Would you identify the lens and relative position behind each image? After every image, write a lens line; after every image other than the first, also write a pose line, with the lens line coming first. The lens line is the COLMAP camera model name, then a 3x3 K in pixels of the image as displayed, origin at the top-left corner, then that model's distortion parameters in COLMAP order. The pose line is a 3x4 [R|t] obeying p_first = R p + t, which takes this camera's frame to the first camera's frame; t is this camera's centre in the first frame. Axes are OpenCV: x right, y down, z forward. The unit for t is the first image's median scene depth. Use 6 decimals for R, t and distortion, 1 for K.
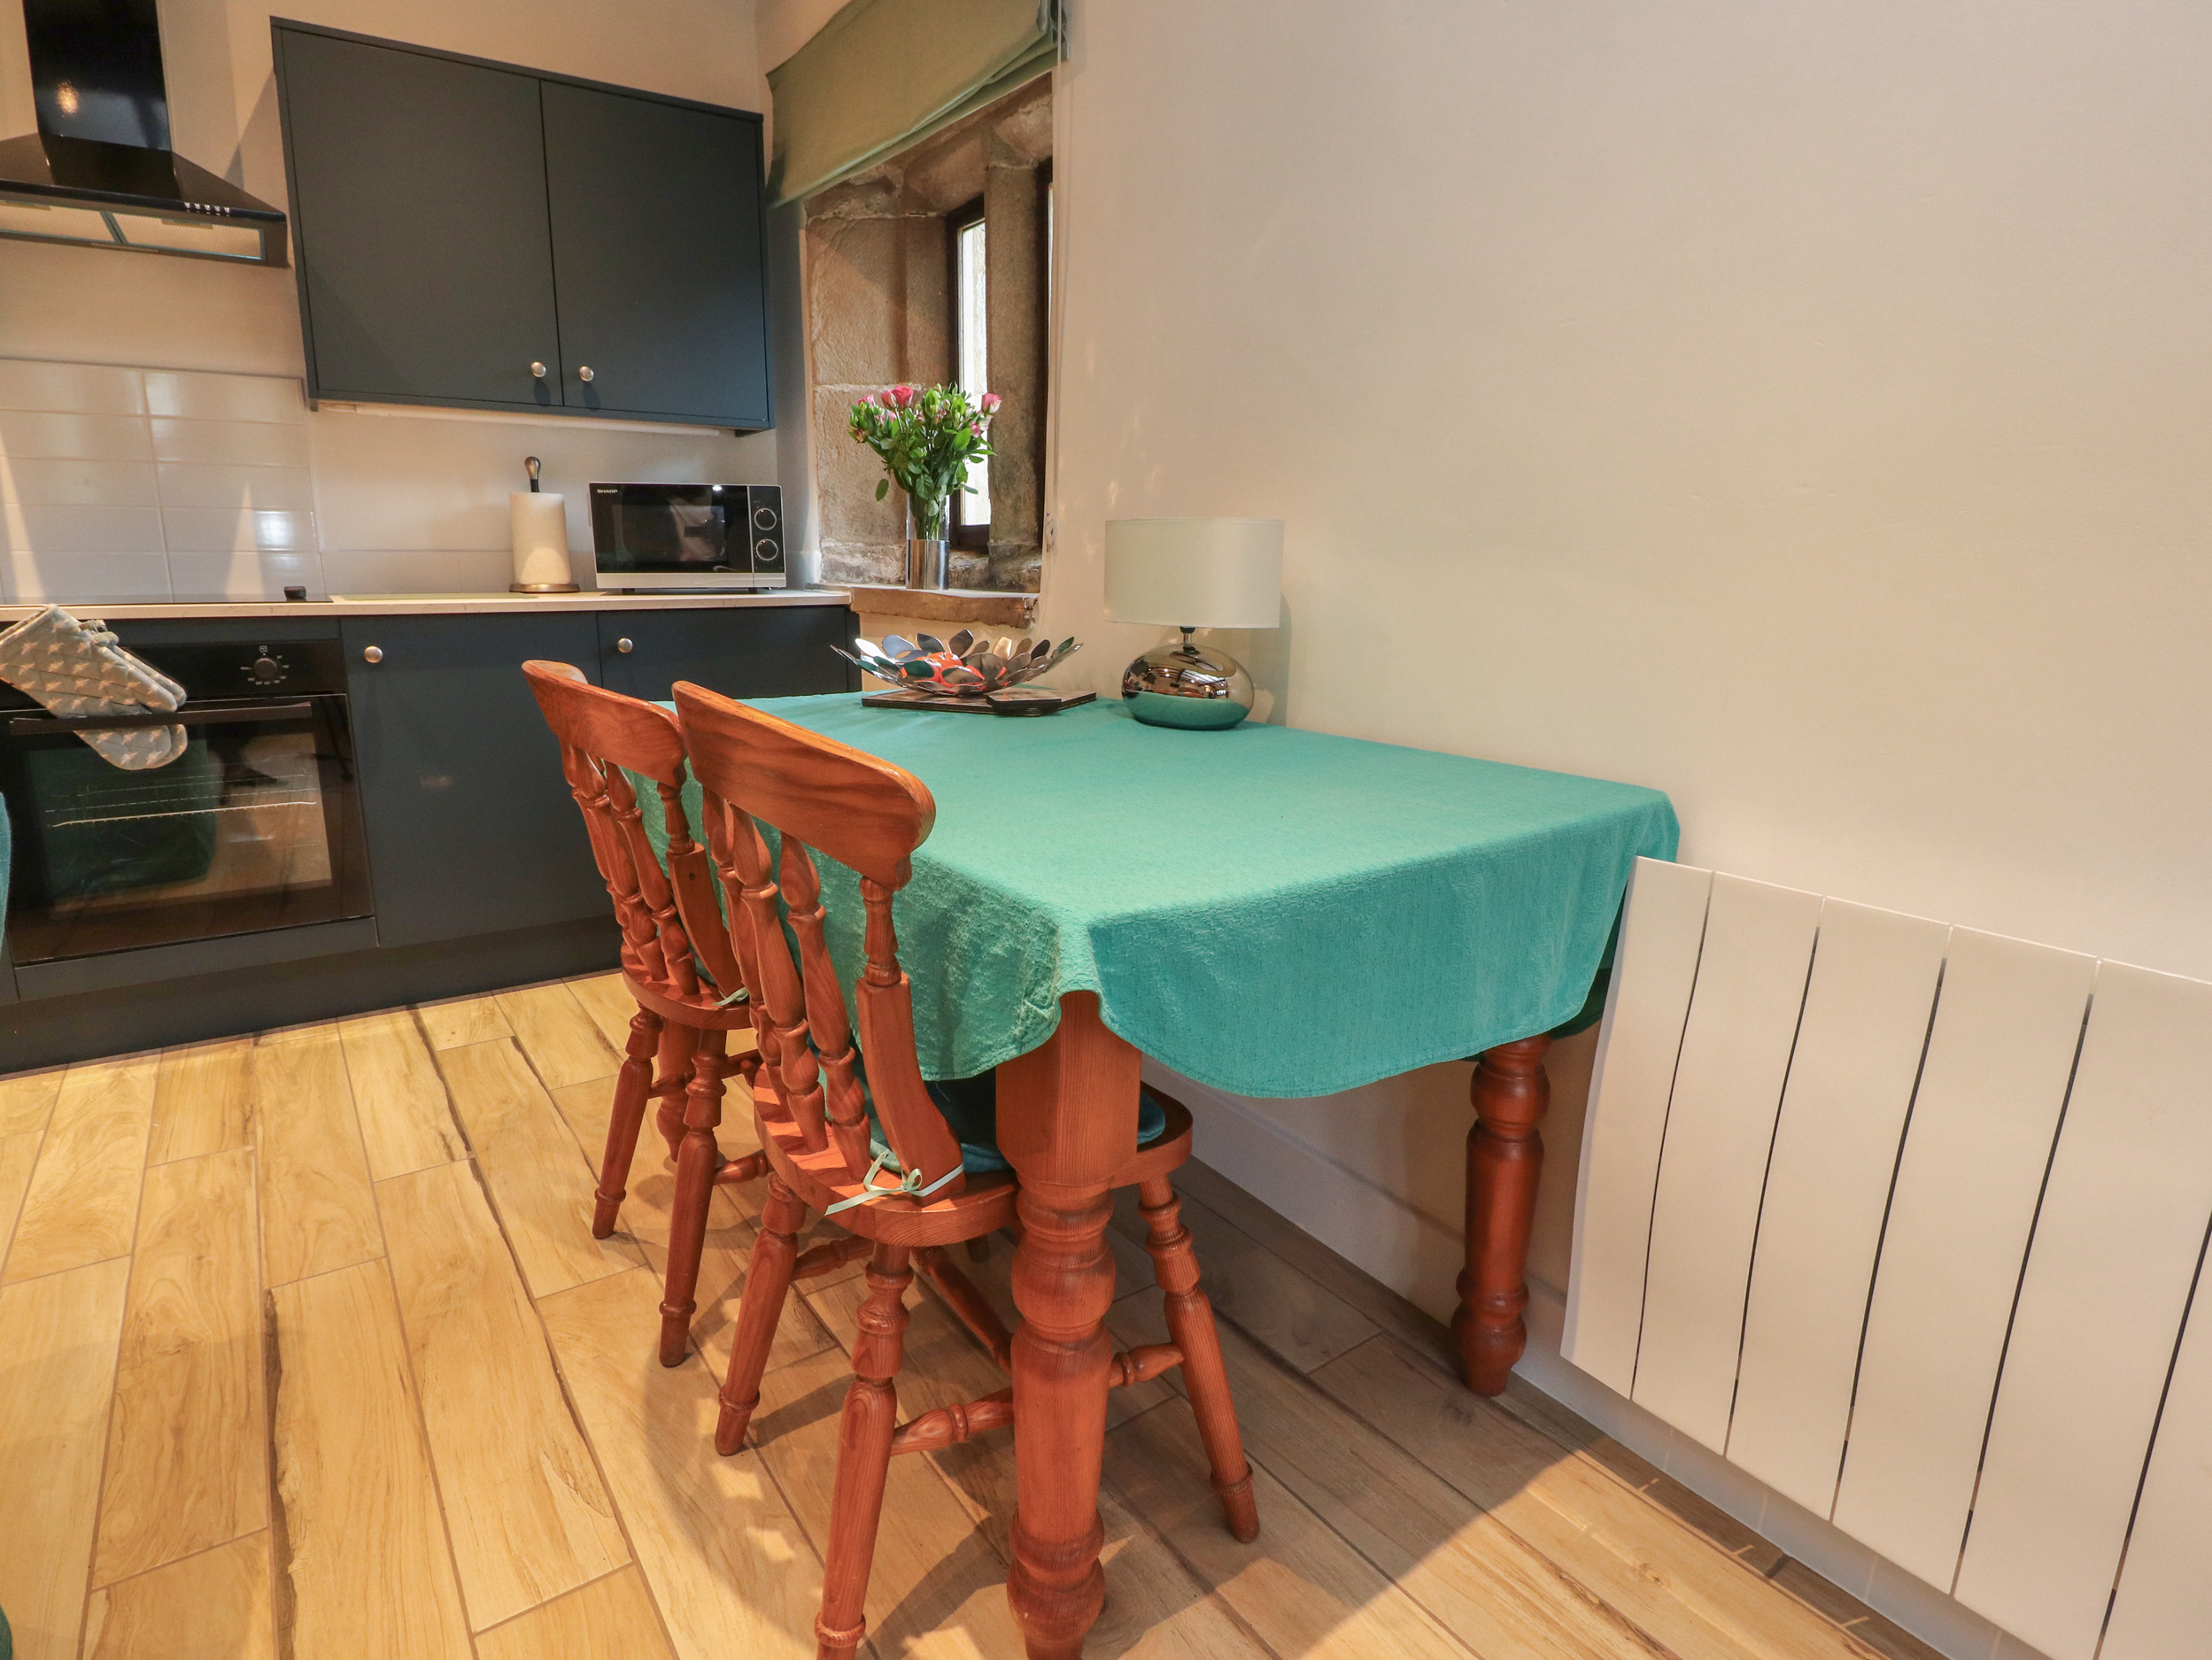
lens RADIAL K [[1153.4, 0, 1123.6], [0, 1153.4, 808.0], [0, 0, 1]] dist [-0.000451, -0.012948]
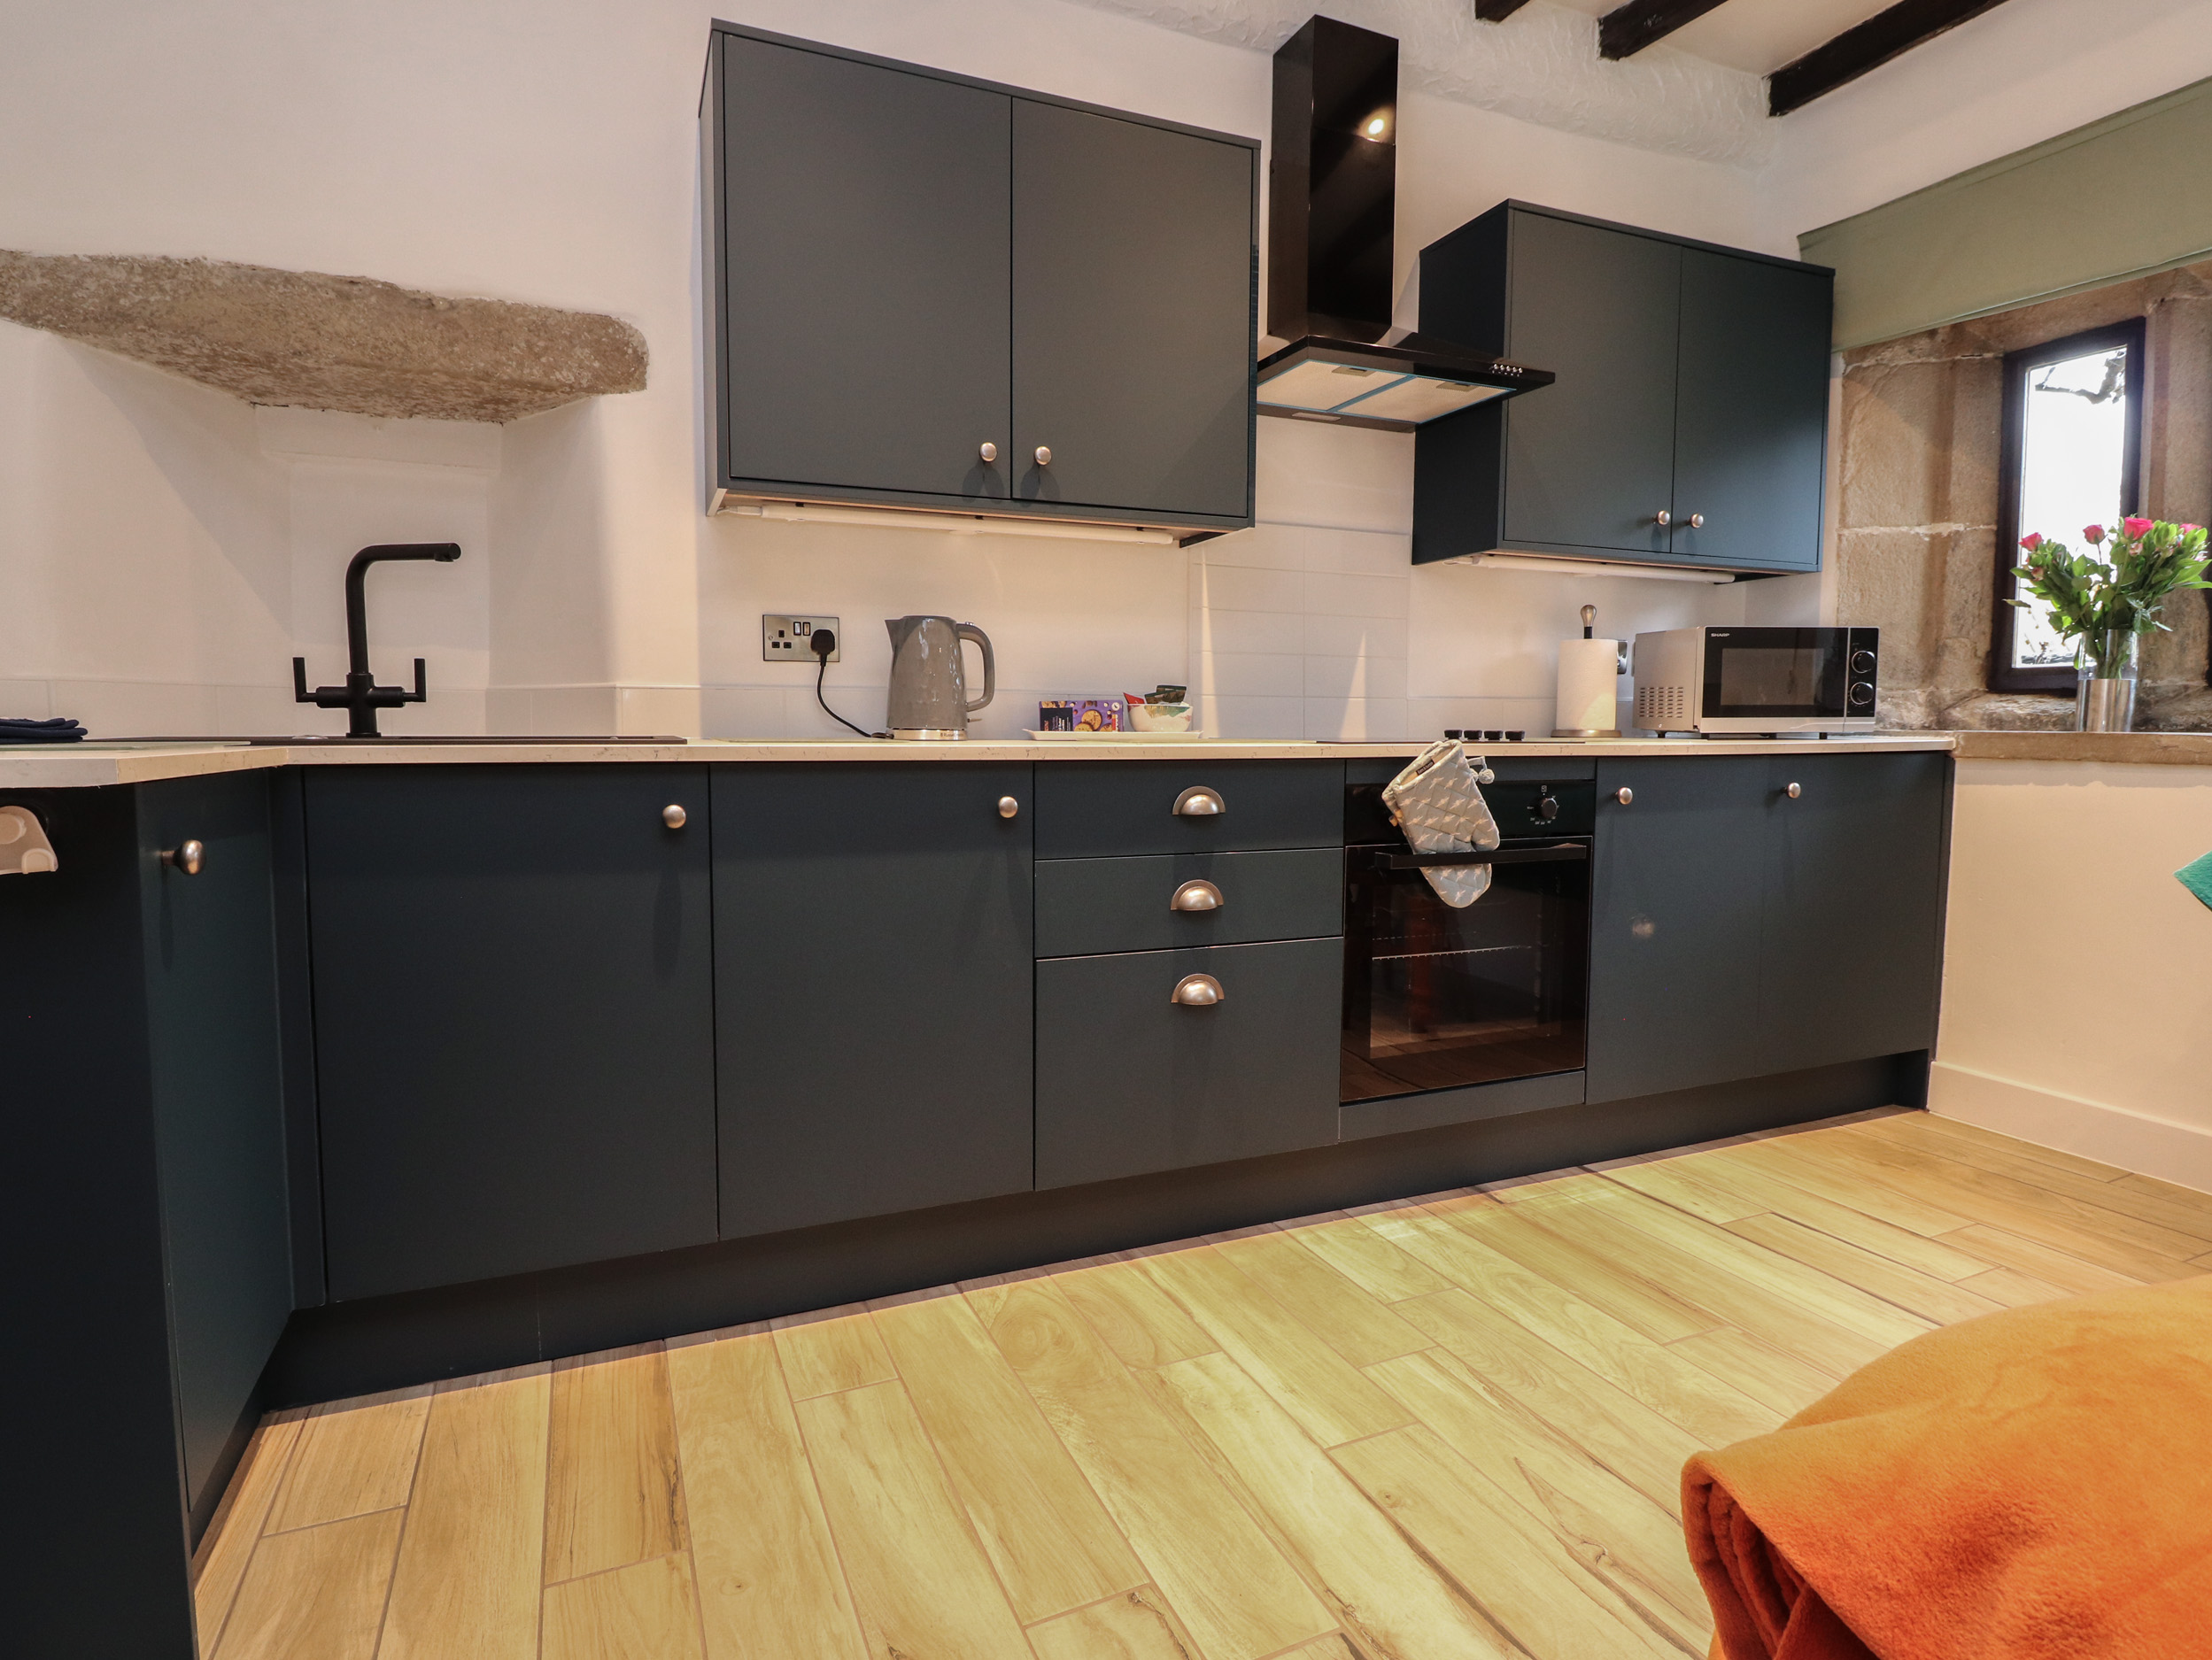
lens RADIAL K [[1153.4, 0, 1111.5], [0, 1153.4, 798.9], [0, 0, 1]] dist [-0.000451, -0.012948]
pose [[0.979197, 0.006812, -0.202797, -0.852302], [-0.036714, 0.988888, -0.144057, 0.025088], [0.199562, 0.148506, 0.968566, -0.032902]]
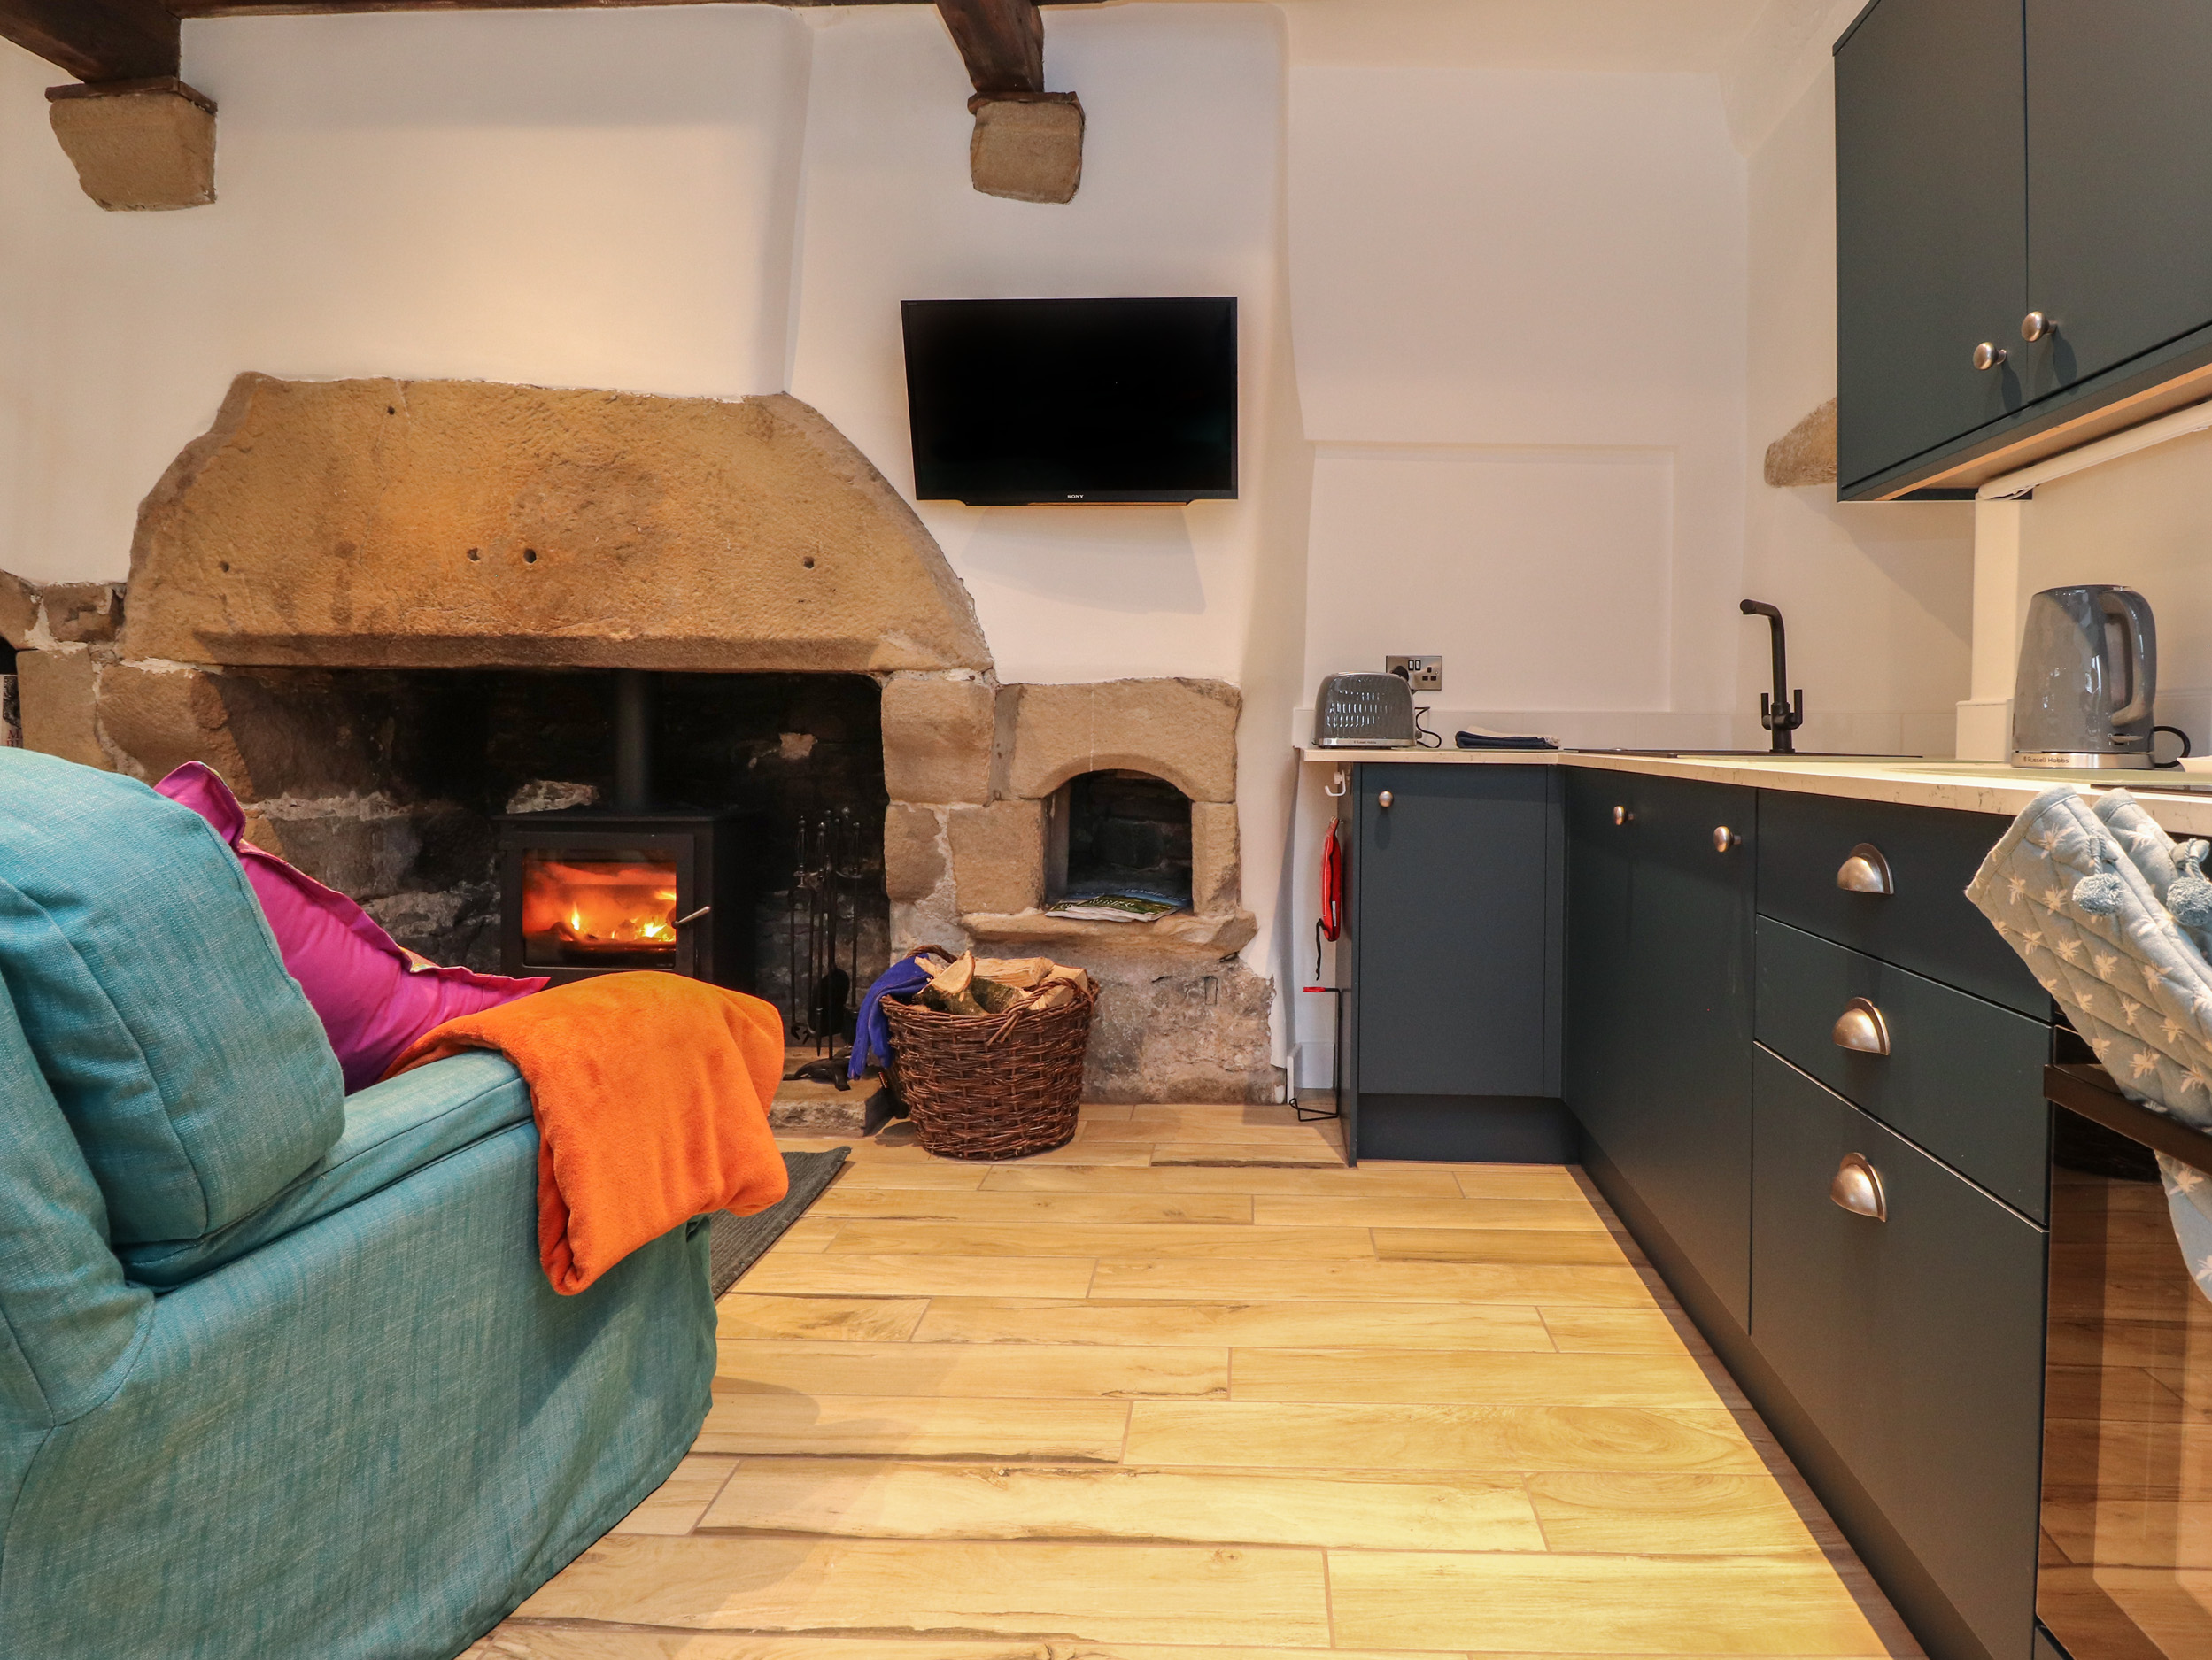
lens RADIAL K [[1153.4, 0, 1190.3], [0, 1153.4, 736.7], [0, 0, 1]] dist [-0.000451, -0.012948]
pose [[-0.617129, -0.009551, -0.786804, -0.397053], [-0.177303, 0.975899, 0.127221, -0.157995], [0.766626, 0.218014, -0.603948, 0.817349]]
